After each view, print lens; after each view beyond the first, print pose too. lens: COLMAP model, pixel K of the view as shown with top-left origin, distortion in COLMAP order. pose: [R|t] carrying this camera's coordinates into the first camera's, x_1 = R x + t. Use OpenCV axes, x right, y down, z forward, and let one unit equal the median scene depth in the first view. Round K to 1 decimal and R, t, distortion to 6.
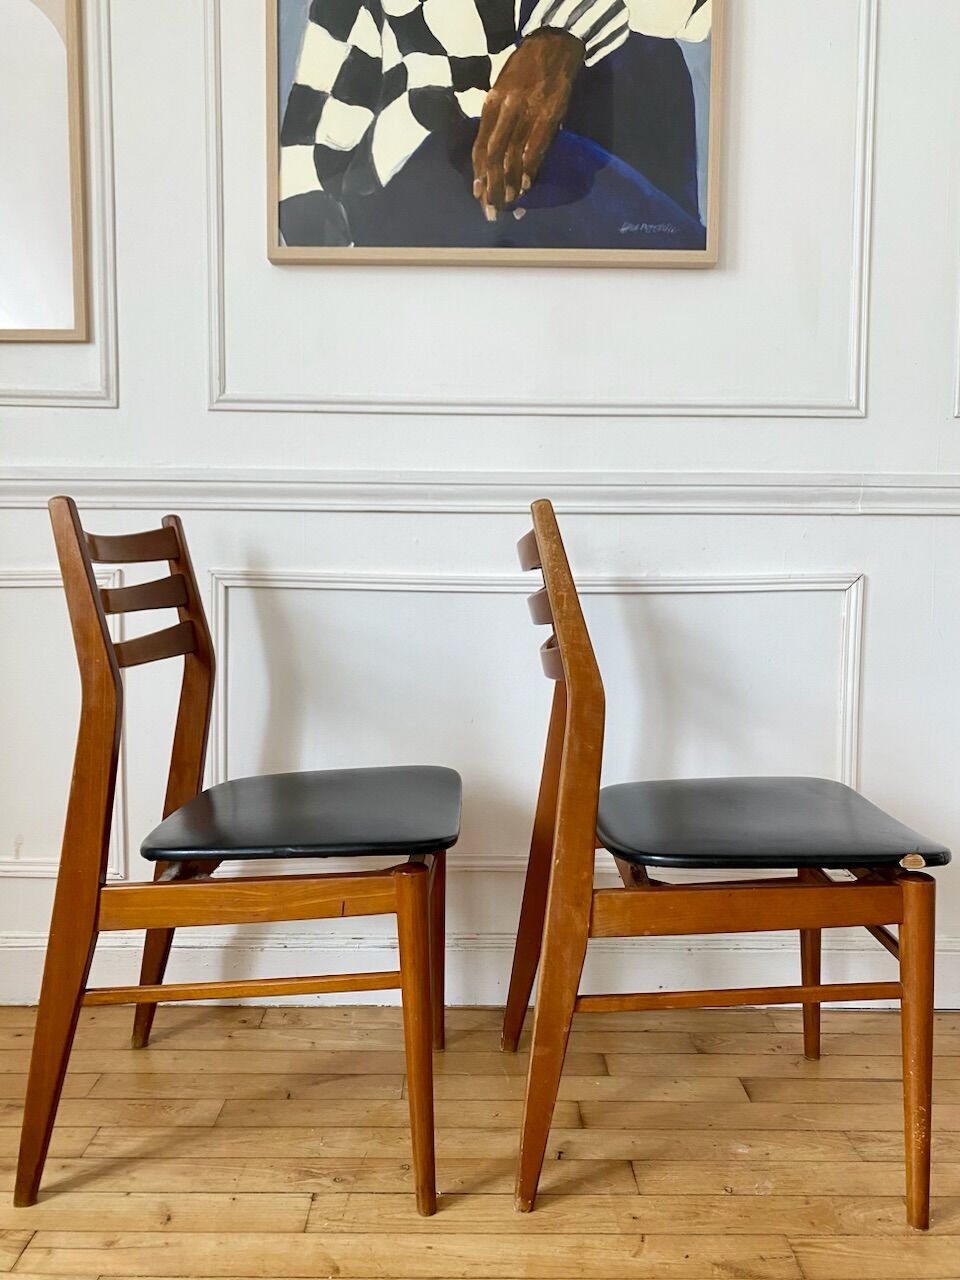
lens RADIAL K [[971.5, 0, 482.3], [0, 971.5, 631.8], [0, 0, 1]] dist [0.016656, -0.012011]
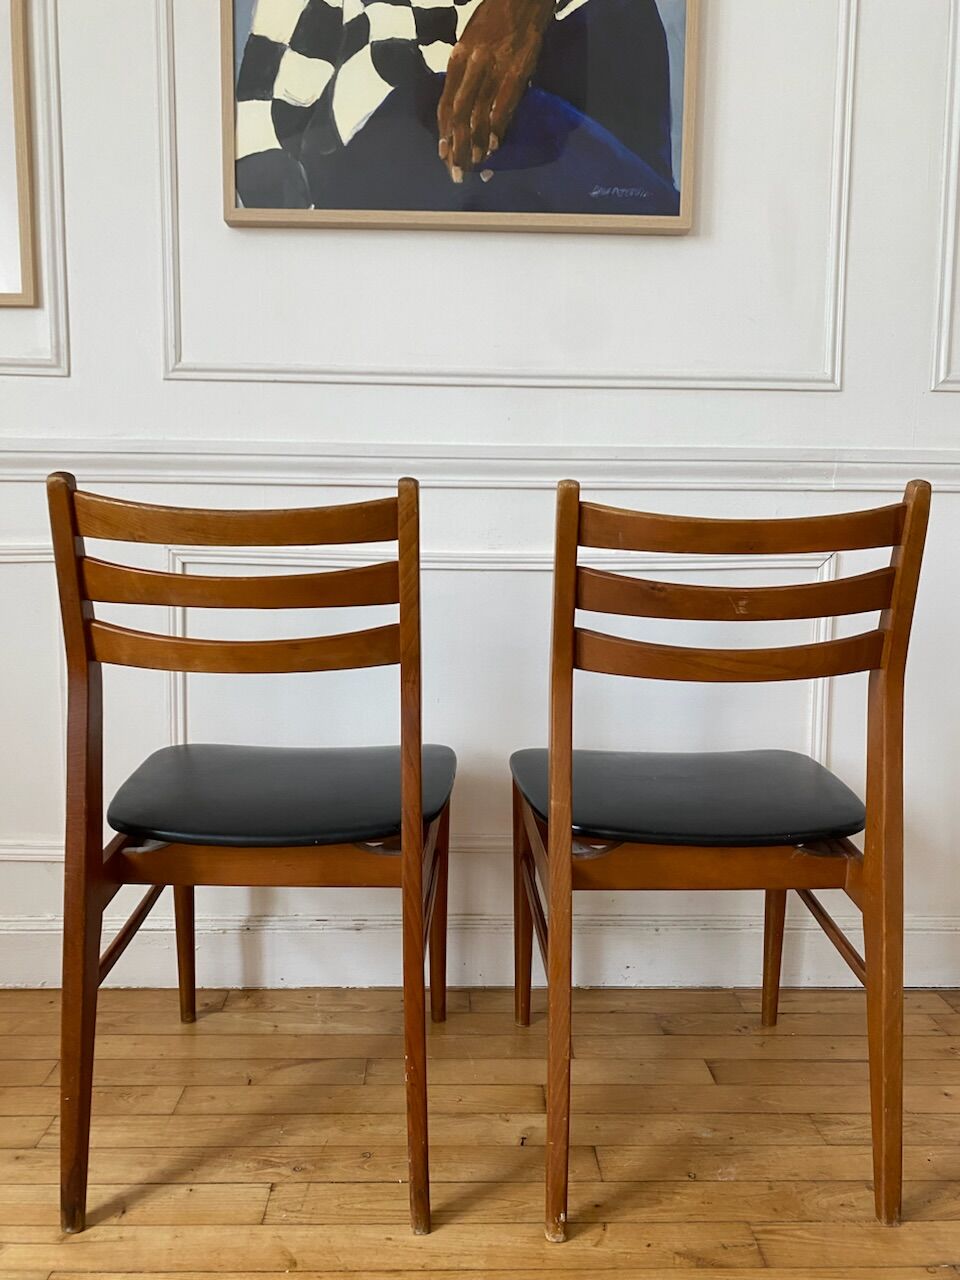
lens RADIAL K [[971.5, 0, 475.8], [0, 971.5, 635.2], [0, 0, 1]] dist [0.016656, -0.012011]
pose [[0.999823, 0.001178, 0.018764, 0.010200], [-0.001825, 0.999403, 0.034510, -0.009138], [-0.018713, -0.034538, 0.999228, 0.023970]]
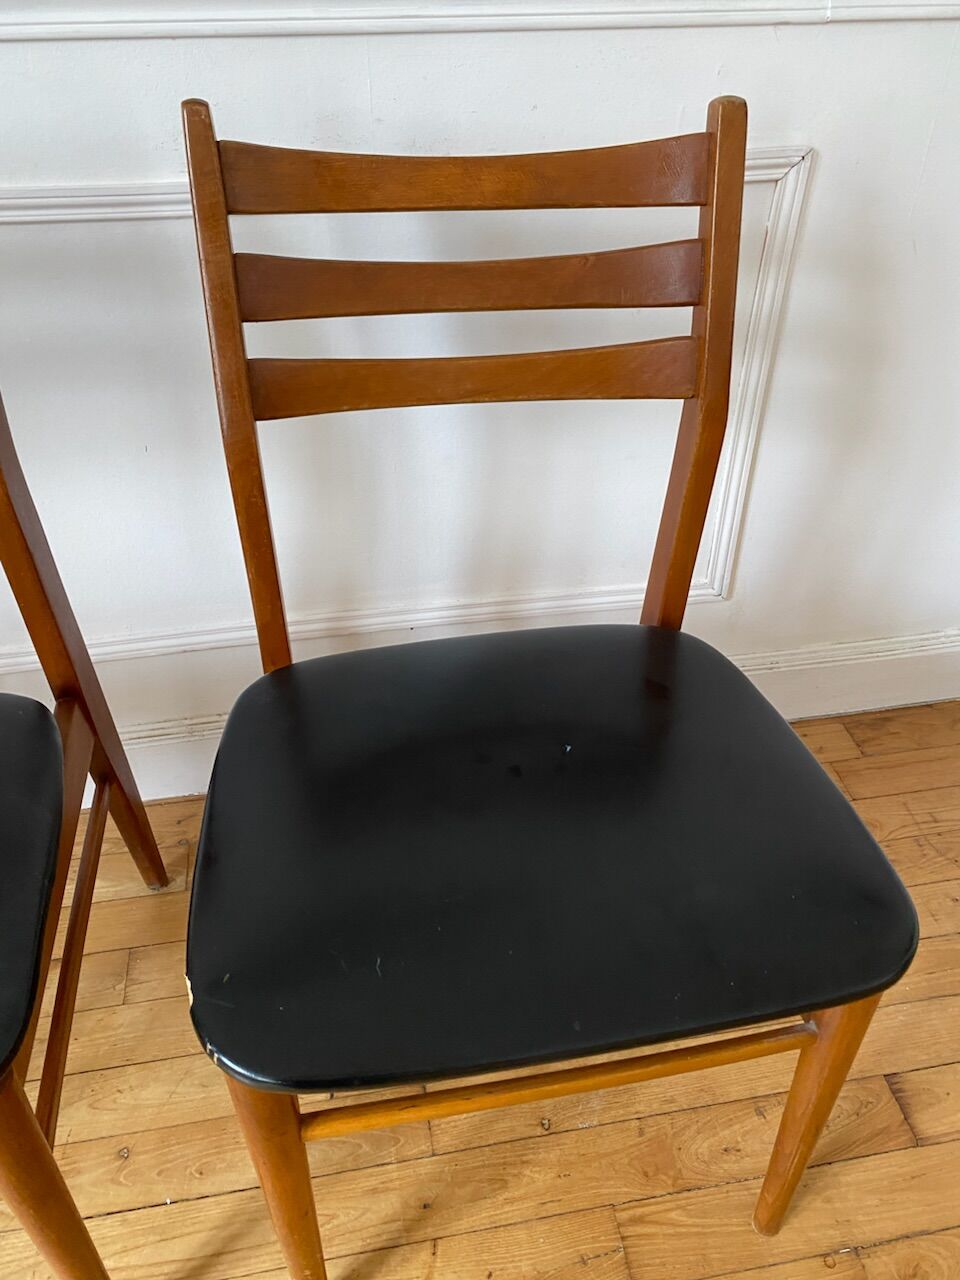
lens RADIAL K [[971.5, 0, 484.4], [0, 971.5, 627.8], [0, 0, 1]] dist [0.016656, -0.012011]
pose [[0.985679, -0.108594, 0.129009, 0.112130], [0.017307, 0.826150, 0.563185, -0.158837], [-0.167739, -0.552887, 0.816198, 0.452999]]
